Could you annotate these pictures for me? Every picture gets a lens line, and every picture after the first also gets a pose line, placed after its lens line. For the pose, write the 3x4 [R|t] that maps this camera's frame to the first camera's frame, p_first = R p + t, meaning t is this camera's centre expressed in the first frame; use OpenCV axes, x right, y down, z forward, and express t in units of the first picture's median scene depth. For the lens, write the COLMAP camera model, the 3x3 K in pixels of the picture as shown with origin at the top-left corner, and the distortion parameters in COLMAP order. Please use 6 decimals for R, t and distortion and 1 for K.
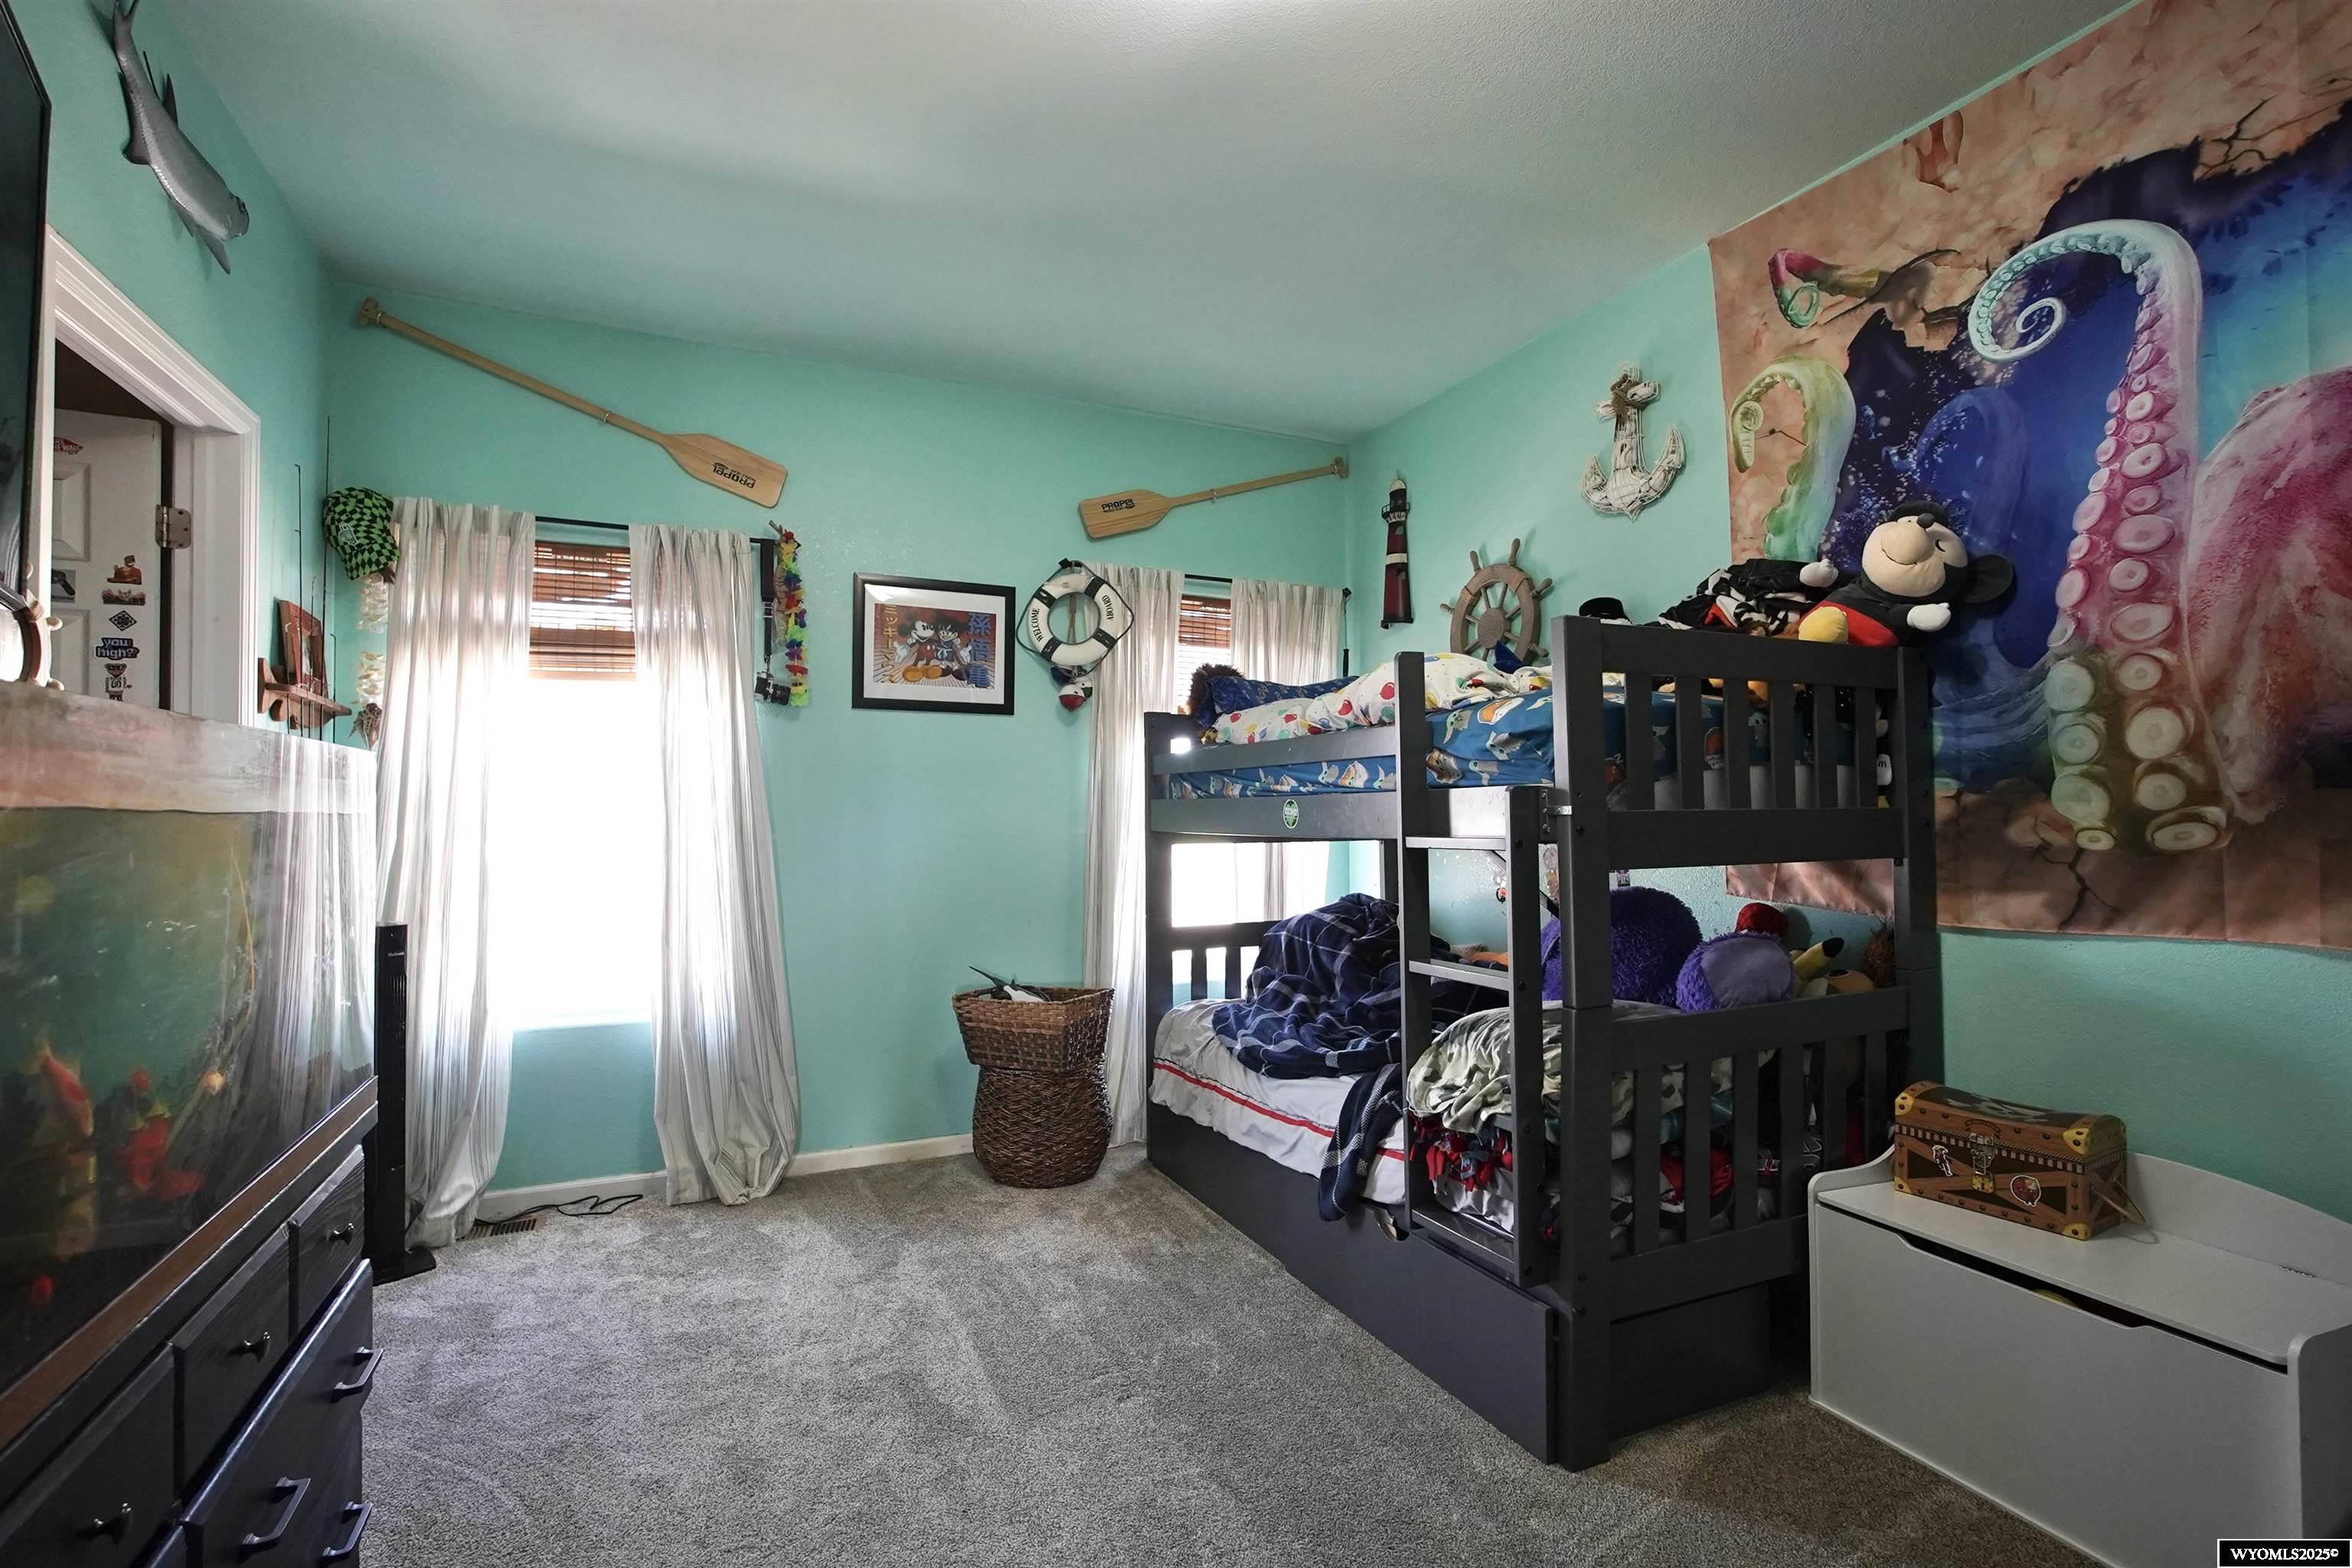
lens RADIAL K [[1081.8, 0, 1170.5], [0, 1081.8, 795.8], [0, 0, 1]] dist [-0.017214, 0.009254]
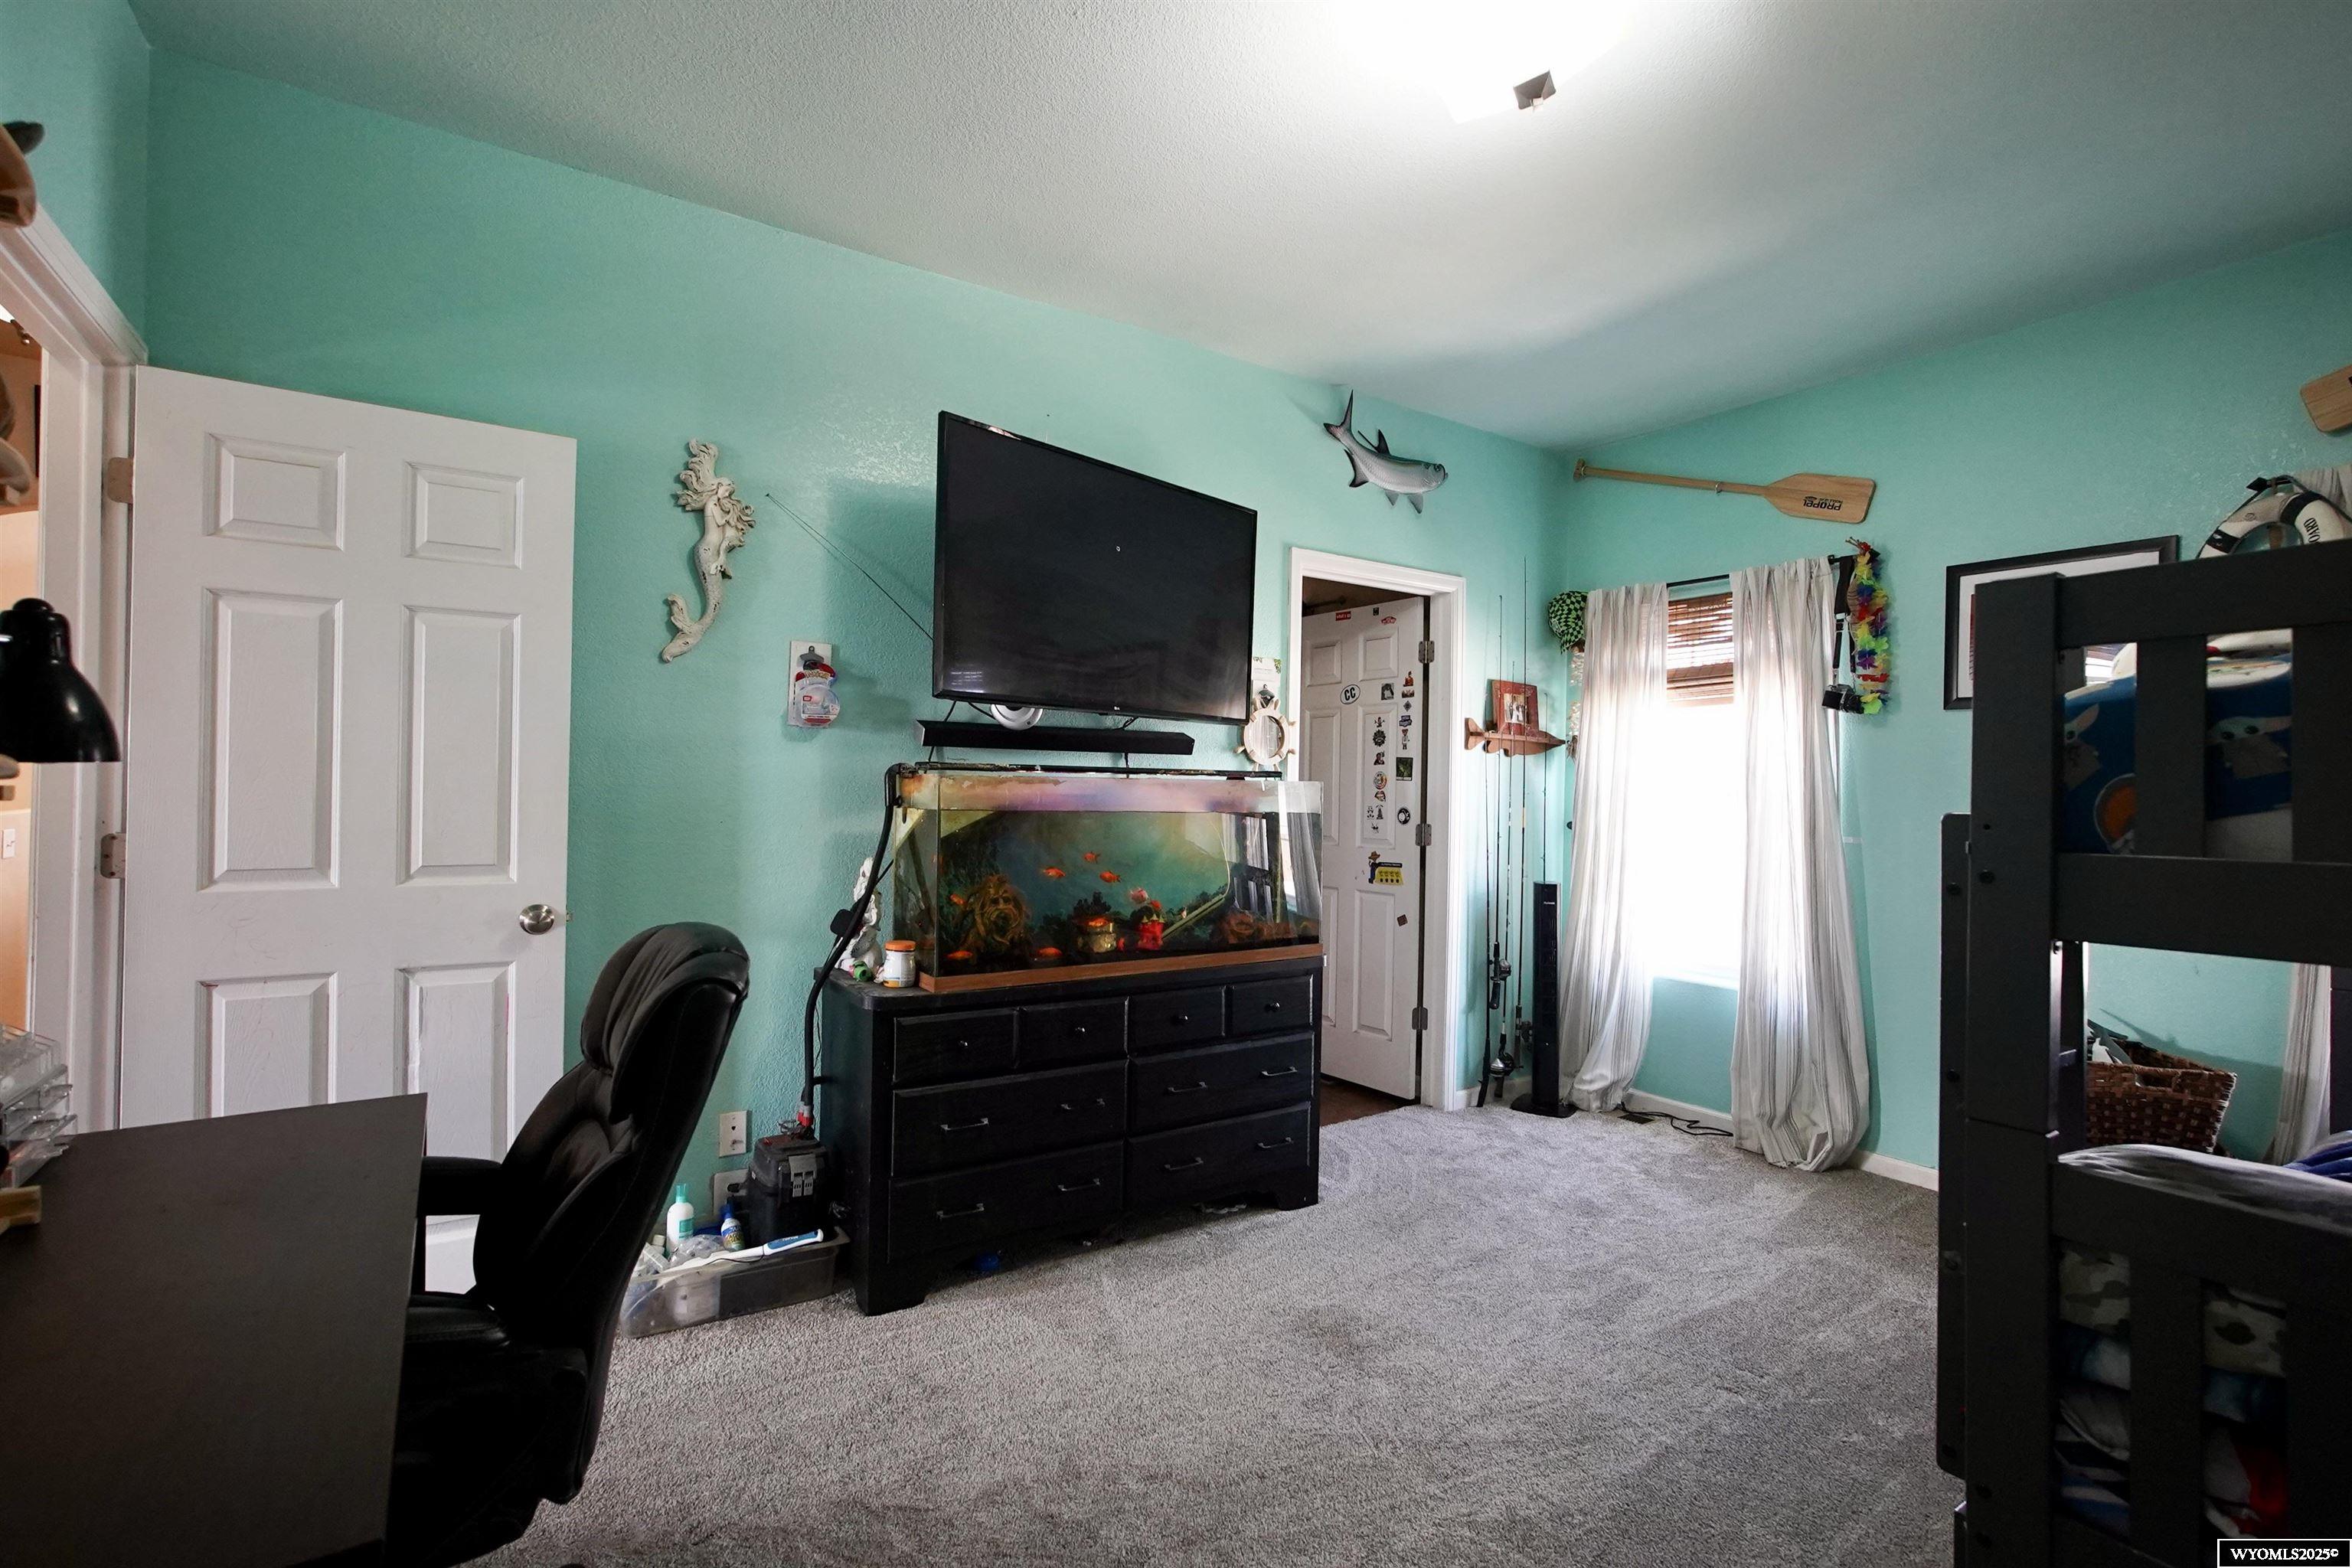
lens RADIAL K [[1045.4, 0, 1154.2], [0, 1045.4, 786.2], [0, 0, 1]] dist [-0.020500, 0.007967]
pose [[0.154039, 0.001699, -0.988063, 0.590999], [0.000350, 0.999998, 0.001774, -0.018399], [0.988065, -0.000619, 0.154038, 0.203560]]
